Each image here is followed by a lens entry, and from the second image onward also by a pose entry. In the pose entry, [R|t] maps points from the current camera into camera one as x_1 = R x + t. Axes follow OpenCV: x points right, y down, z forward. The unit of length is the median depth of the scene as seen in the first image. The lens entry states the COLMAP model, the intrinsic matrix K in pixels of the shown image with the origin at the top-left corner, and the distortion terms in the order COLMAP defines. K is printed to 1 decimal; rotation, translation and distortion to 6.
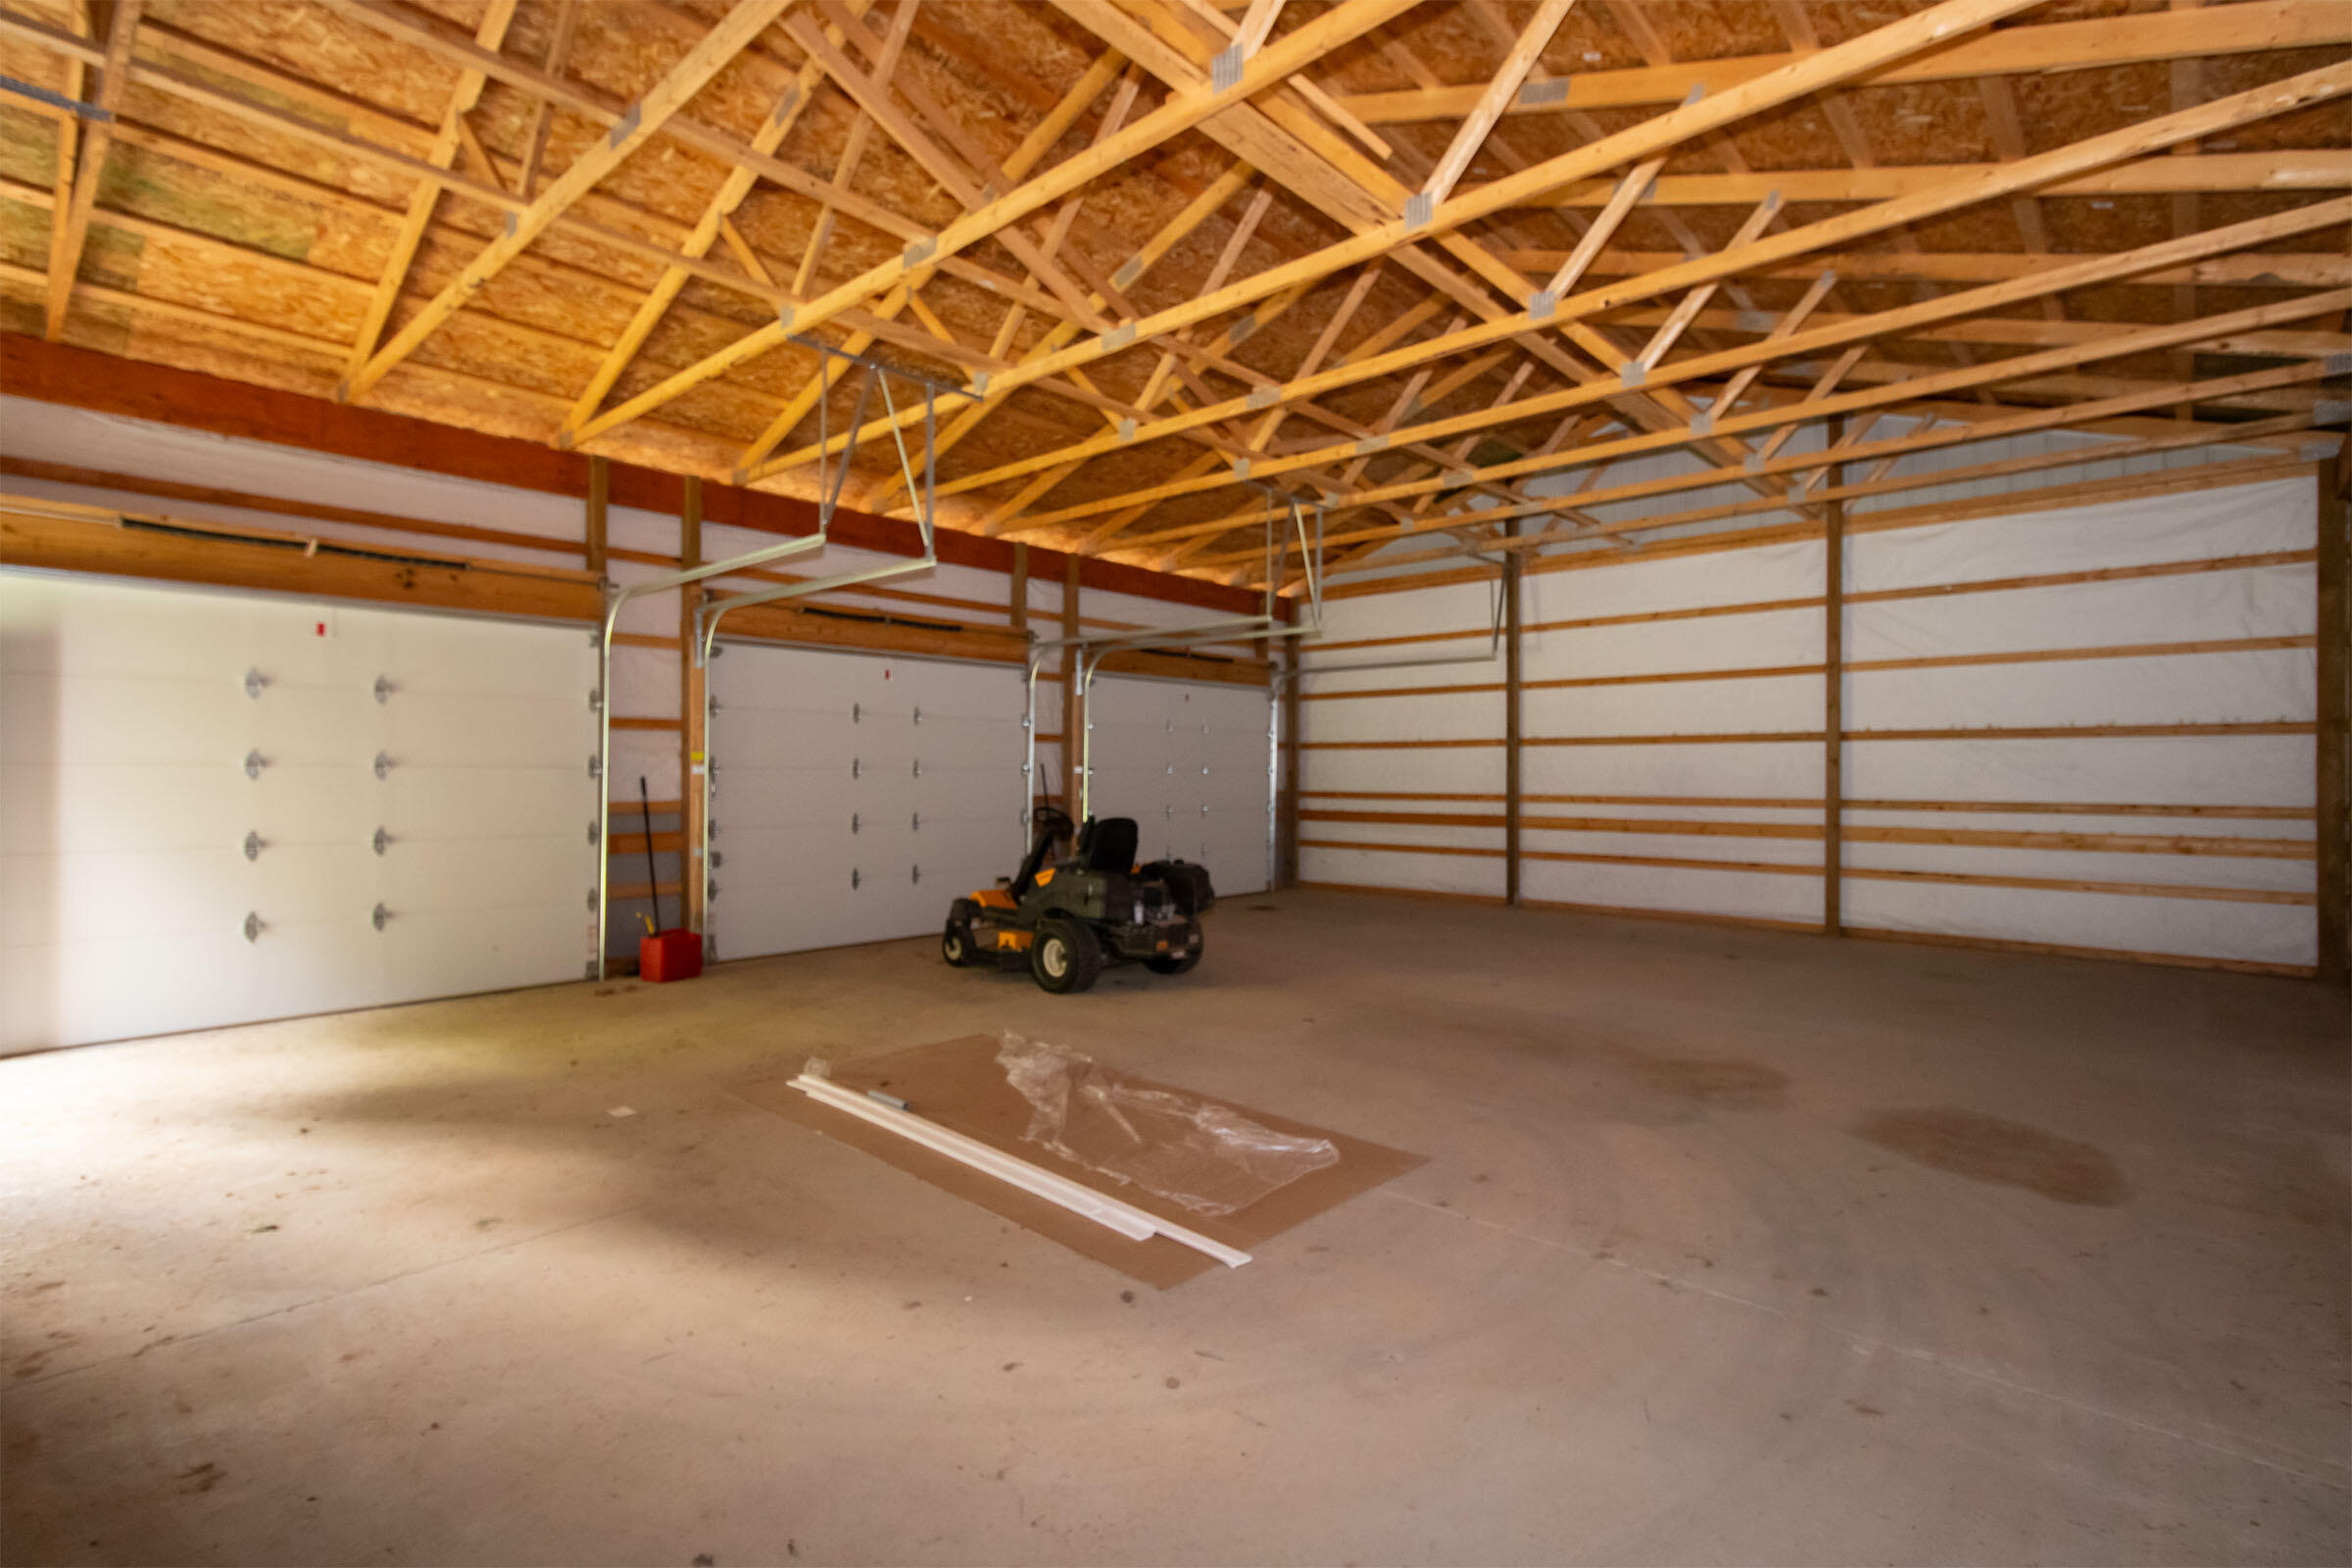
lens RADIAL K [[1098.6, 0, 1176.0], [0, 1098.6, 784.0], [0, 0, 1]] dist [0.005675, -0.000055]
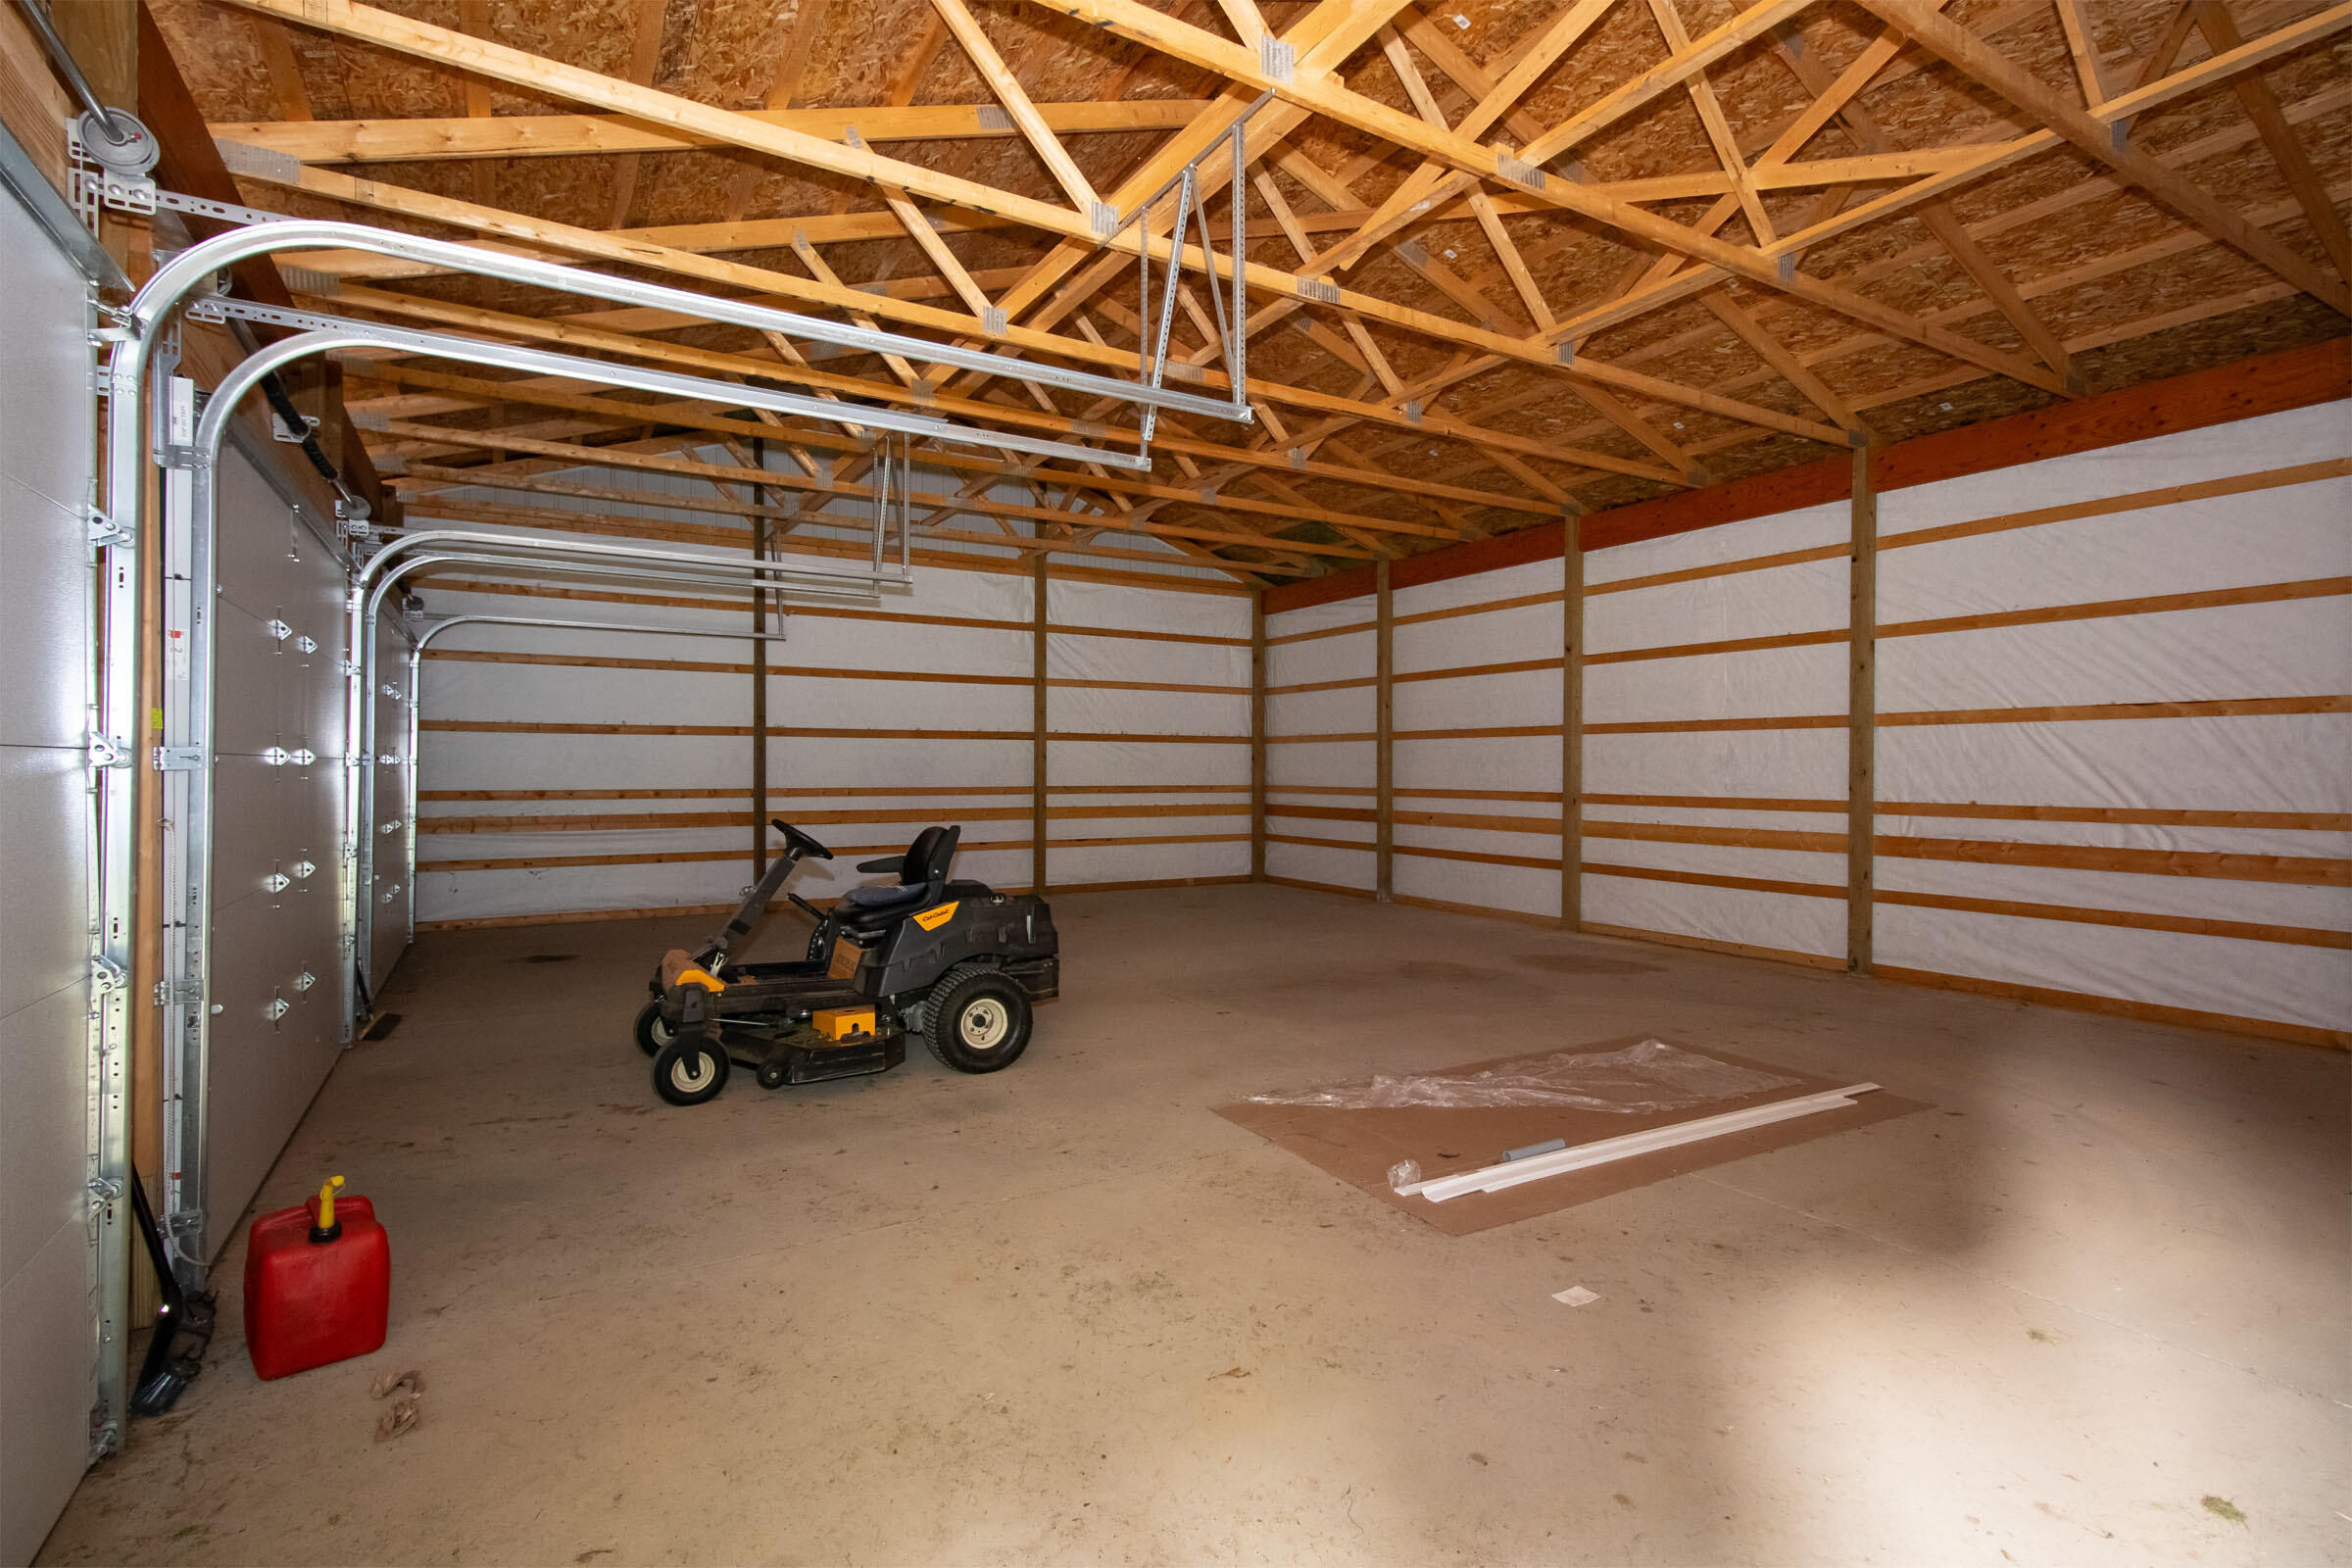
lens RADIAL K [[1108.8, 0, 1173.0], [0, 1108.8, 754.1], [0, 0, 1]] dist [0.004206, -0.000081]
pose [[0.292871, 0.009615, 0.956104, -0.574560], [0.006800, 0.999903, -0.012139, -0.006714], [-0.956128, 0.010057, 0.292777, 0.494661]]
